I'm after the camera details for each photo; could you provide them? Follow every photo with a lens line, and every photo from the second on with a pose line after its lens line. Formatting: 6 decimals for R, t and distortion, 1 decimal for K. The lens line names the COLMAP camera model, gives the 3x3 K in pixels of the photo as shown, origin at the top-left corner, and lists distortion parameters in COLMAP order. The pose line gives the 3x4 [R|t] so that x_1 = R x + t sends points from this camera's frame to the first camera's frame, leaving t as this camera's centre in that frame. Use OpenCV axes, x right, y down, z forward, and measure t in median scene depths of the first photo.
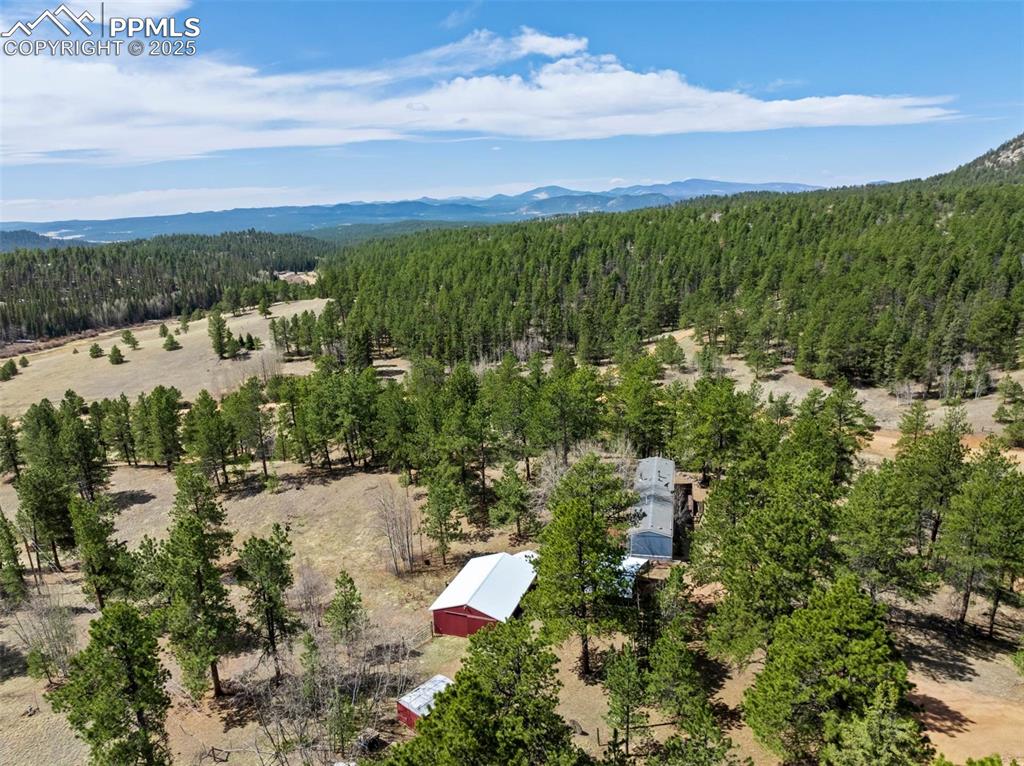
lens RADIAL K [[725.1, 0, 512.0], [0, 725.1, 383.0], [0, 0, 1]] dist [-0.079766, 0.053133]
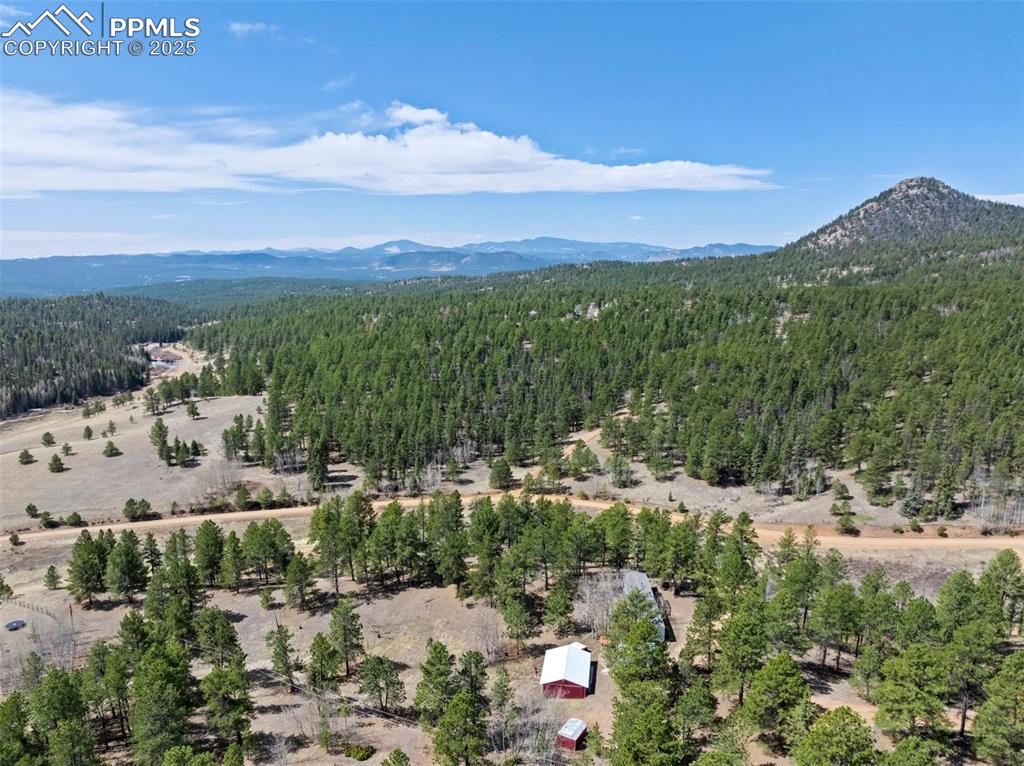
lens RADIAL K [[735.1, 0, 512.0], [0, 735.1, 383.0], [0, 0, 1]] dist [-0.010858, -0.056169]
pose [[0.980589, -0.010367, 0.195799, -0.150201], [0.025580, 0.996831, -0.075327, -0.078034], [-0.194397, 0.078874, 0.977747, -0.217528]]
